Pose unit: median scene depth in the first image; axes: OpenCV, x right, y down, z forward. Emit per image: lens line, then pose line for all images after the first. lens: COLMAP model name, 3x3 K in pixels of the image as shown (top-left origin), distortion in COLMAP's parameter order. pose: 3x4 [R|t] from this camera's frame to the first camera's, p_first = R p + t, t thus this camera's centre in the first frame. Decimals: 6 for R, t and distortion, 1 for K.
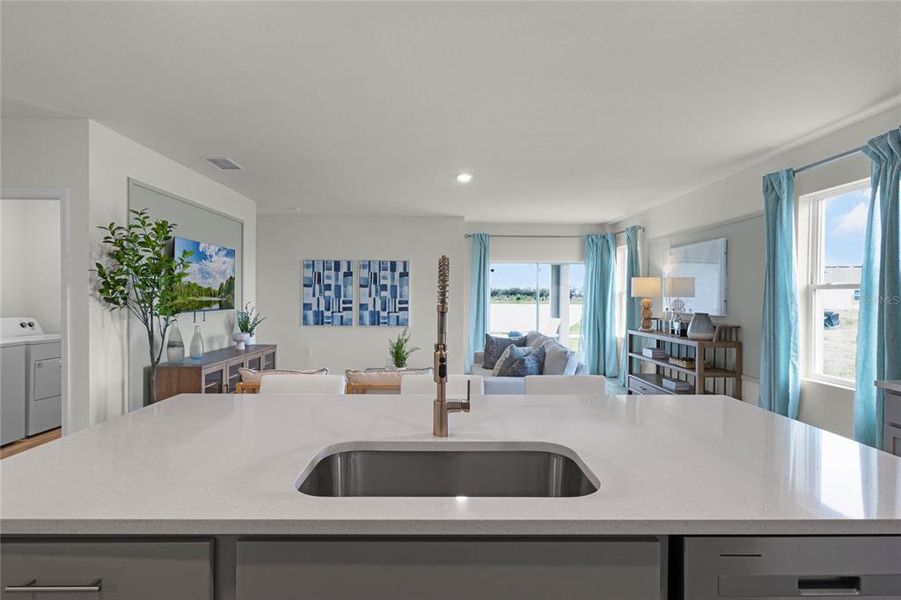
lens RADIAL K [[463.8, 0, 450.5], [0, 463.8, 300.0], [0, 0, 1]] dist [-0.000585, -0.000200]
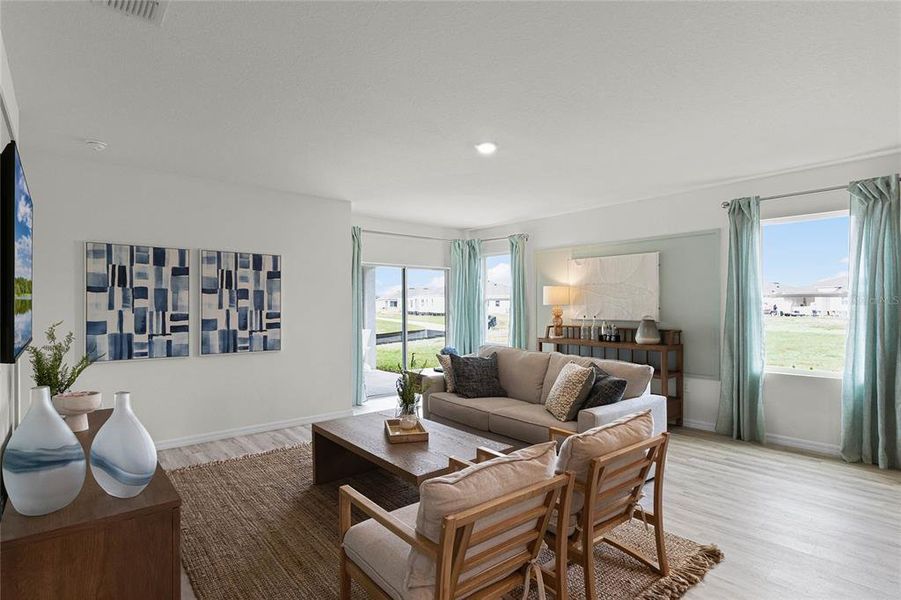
lens RADIAL K [[463.8, 0, 450.5], [0, 463.8, 300.0], [0, 0, 1]] dist [-0.000585, -0.000200]
pose [[0.770692, -0.000320, 0.637208, -0.334817], [0.012356, 0.999819, -0.014442, -0.005110], [-0.637088, 0.019003, 0.770557, 0.310858]]
